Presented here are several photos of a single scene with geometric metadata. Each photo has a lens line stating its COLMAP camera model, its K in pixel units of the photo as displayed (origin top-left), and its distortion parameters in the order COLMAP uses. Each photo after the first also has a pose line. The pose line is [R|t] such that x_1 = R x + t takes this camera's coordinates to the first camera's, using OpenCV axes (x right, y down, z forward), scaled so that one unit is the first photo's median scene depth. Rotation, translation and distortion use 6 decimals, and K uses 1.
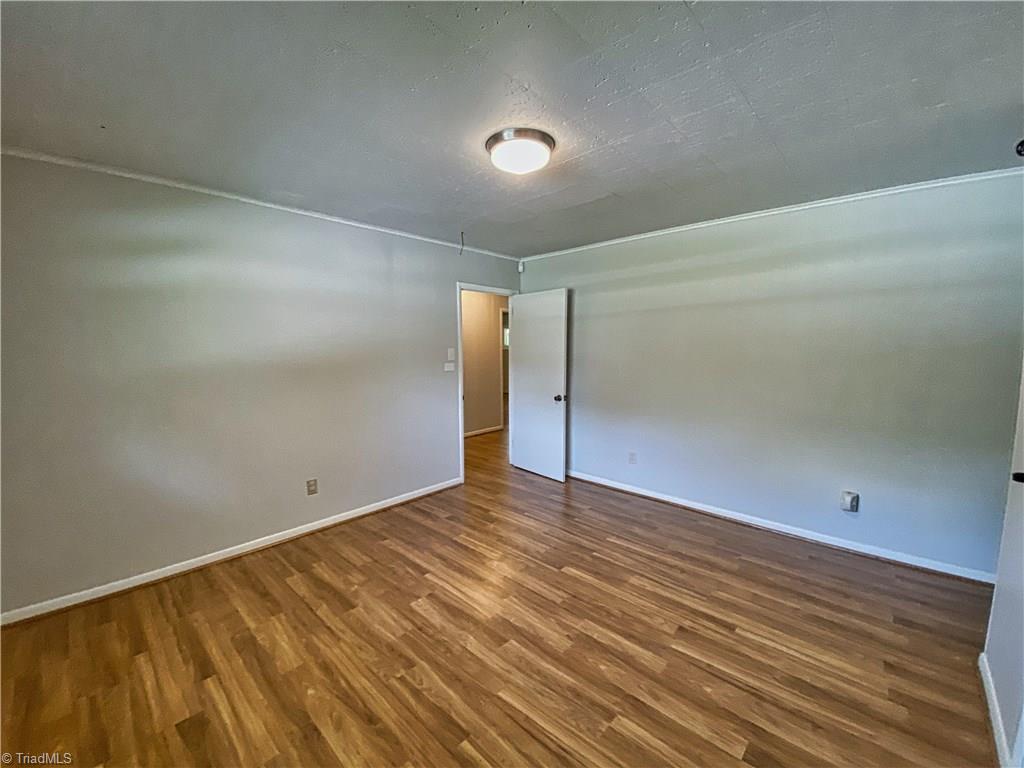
lens RADIAL K [[413.6, 0, 510.7], [0, 413.6, 387.0], [0, 0, 1]] dist [0.032120, -0.026075]
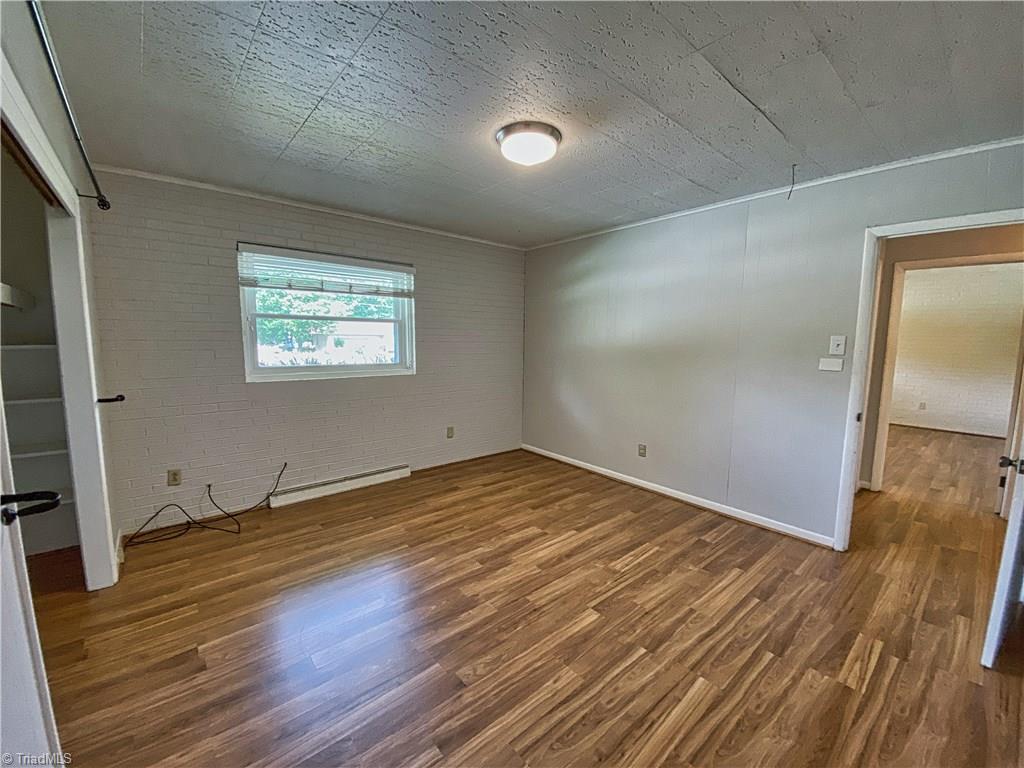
lens RADIAL K [[413.6, 0, 510.7], [0, 413.6, 387.0], [0, 0, 1]] dist [0.032120, -0.026075]
pose [[-0.117119, 0.121754, -0.985626, 0.969389], [-0.107848, 0.985028, 0.134495, -0.080432], [0.987245, 0.122049, -0.102235, 0.967977]]
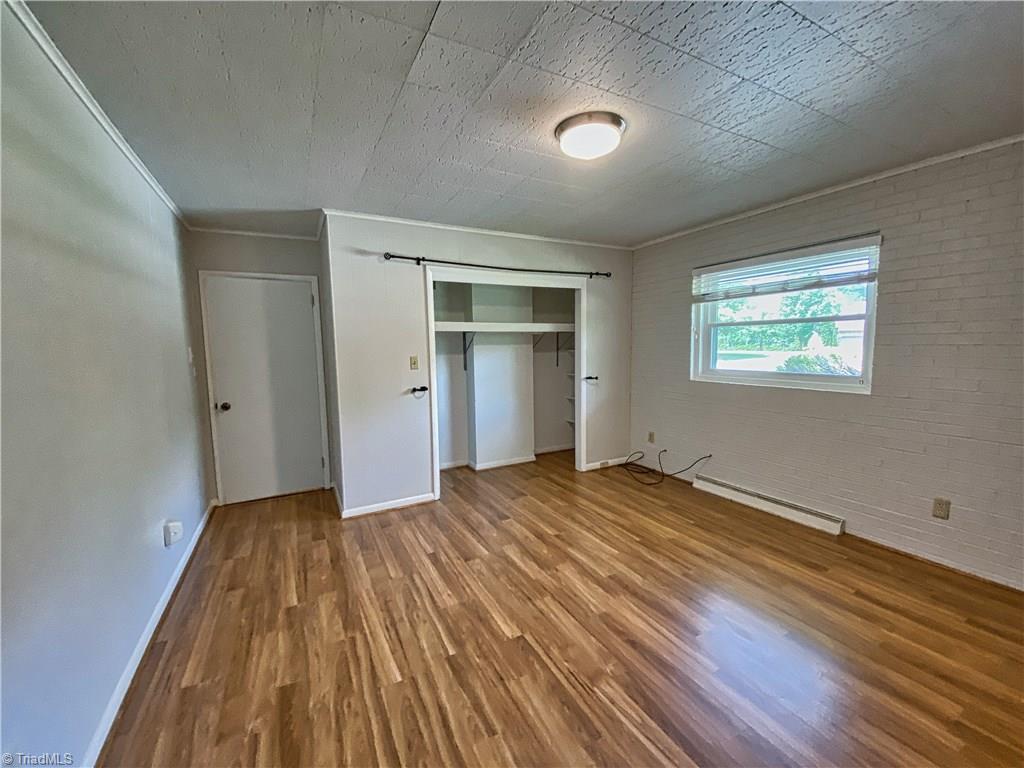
lens RADIAL K [[413.6, 0, 510.7], [0, 413.6, 387.0], [0, 0, 1]] dist [0.032120, -0.026075]
pose [[-0.944183, -0.014326, 0.329109, -0.111602], [0.052019, 0.980036, 0.191897, -0.153362], [-0.325287, 0.198306, -0.924588, 1.775054]]
